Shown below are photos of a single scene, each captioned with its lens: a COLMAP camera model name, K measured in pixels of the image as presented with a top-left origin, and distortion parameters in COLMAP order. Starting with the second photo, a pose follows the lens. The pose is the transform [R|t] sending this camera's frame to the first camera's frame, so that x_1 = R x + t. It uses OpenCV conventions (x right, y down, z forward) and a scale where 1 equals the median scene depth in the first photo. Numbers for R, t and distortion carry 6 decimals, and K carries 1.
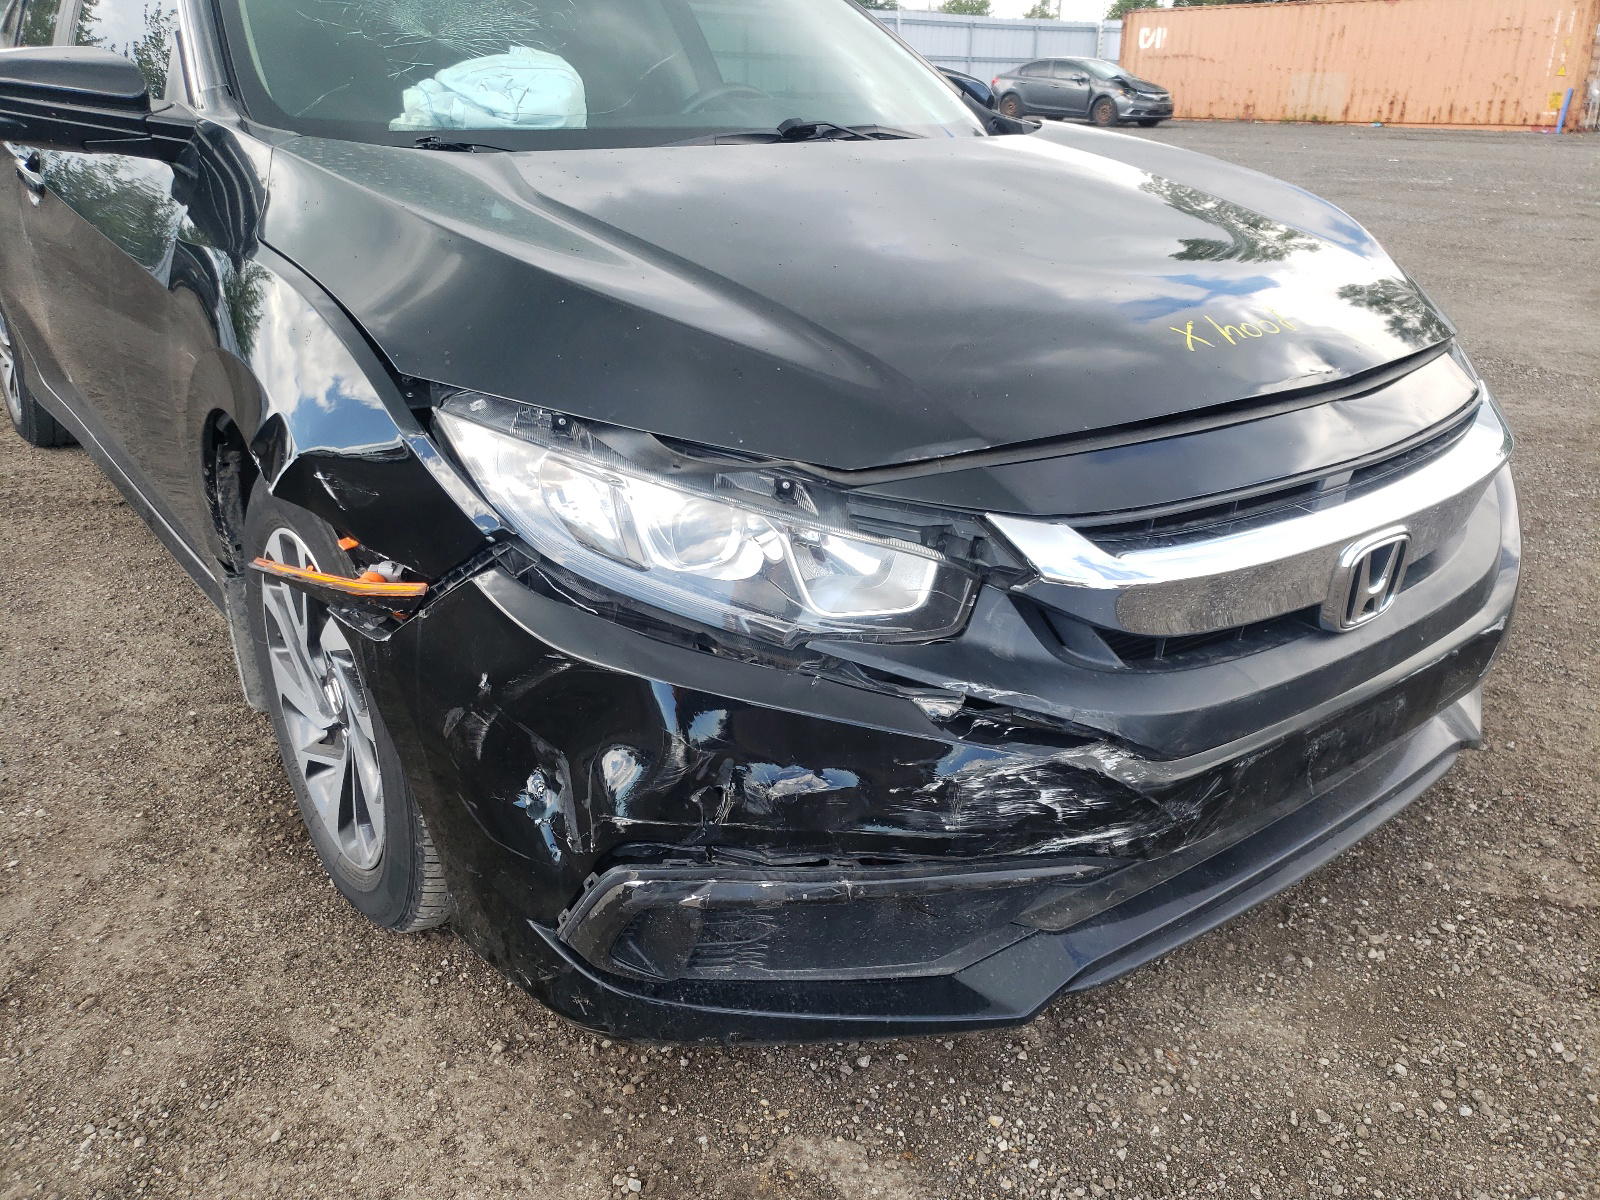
lens RADIAL K [[1223.6, 0, 800.0], [0, 1223.6, 600.0], [0, 0, 1]] dist [-0.005330, 0.029340]
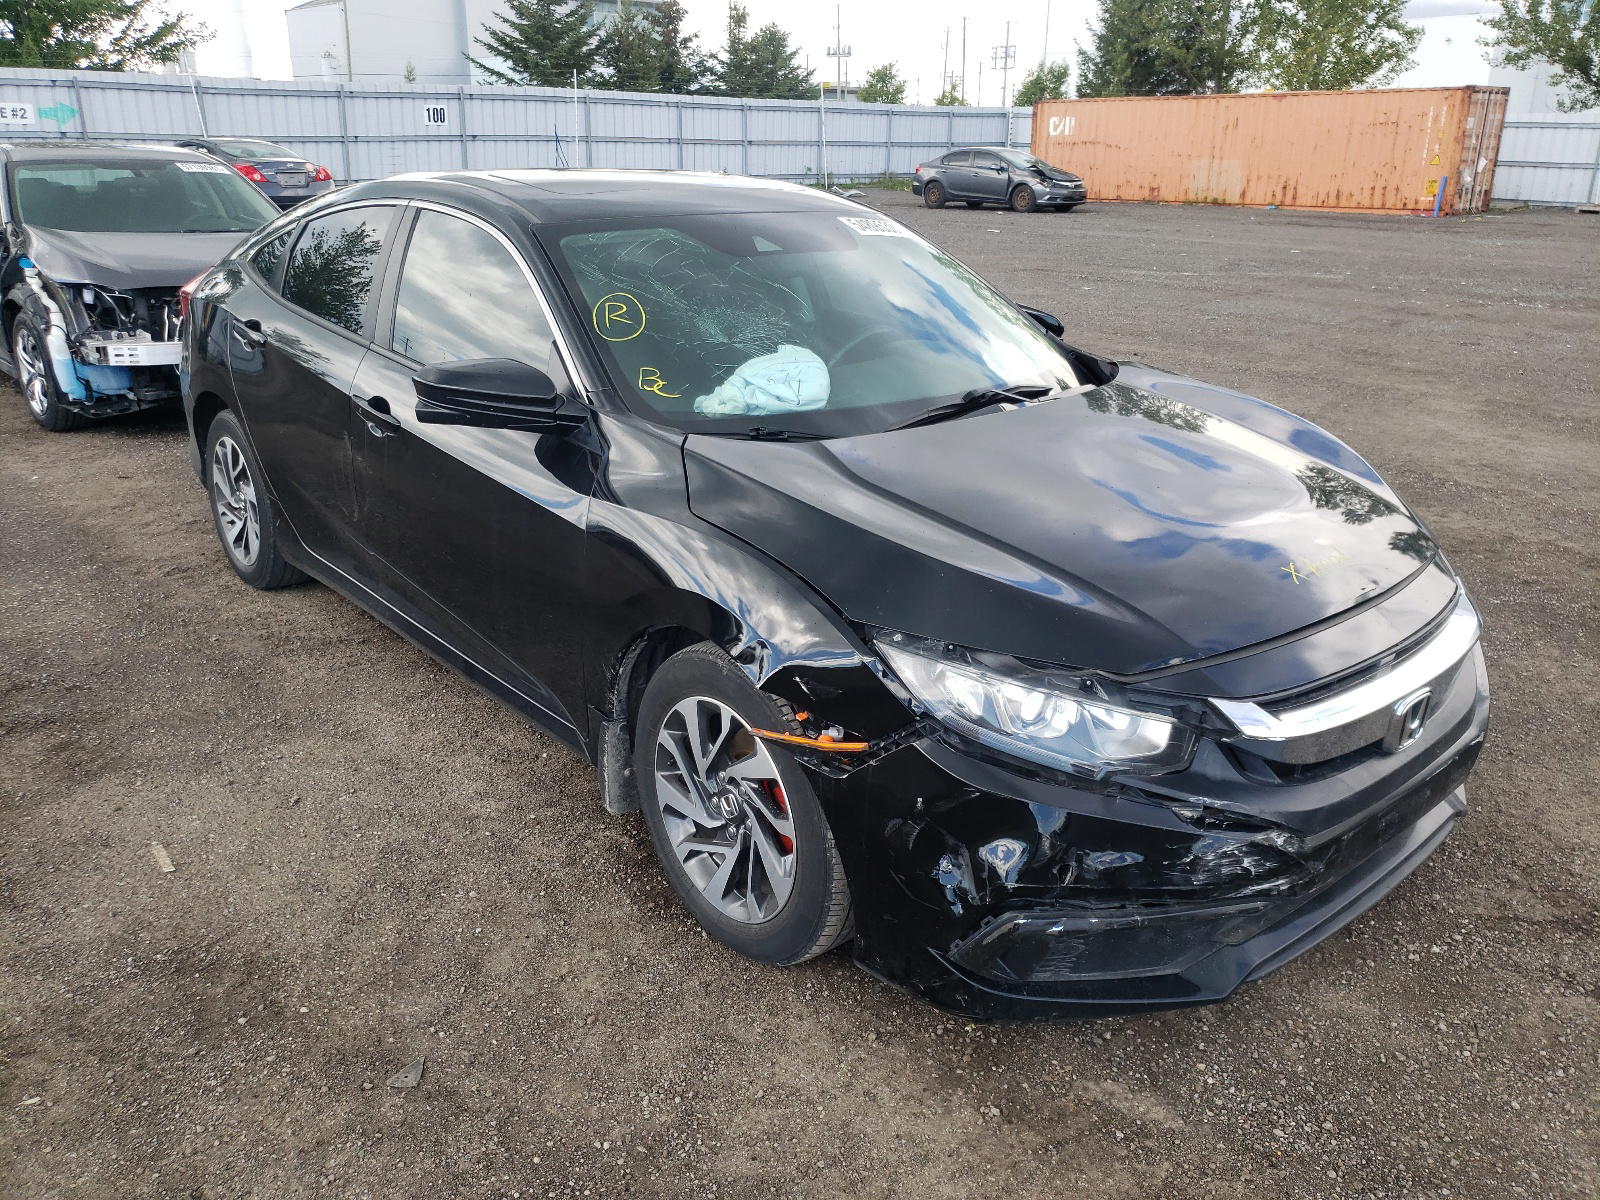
lens RADIAL K [[1193.6, 0, 800.0], [0, 1193.6, 600.0], [0, 0, 1]] dist [-0.022102, 0.059606]
pose [[0.998440, -0.023693, 0.050552, -0.422621], [0.026254, 0.998373, -0.050614, -0.116449], [-0.049270, 0.051862, 0.997438, -0.551141]]
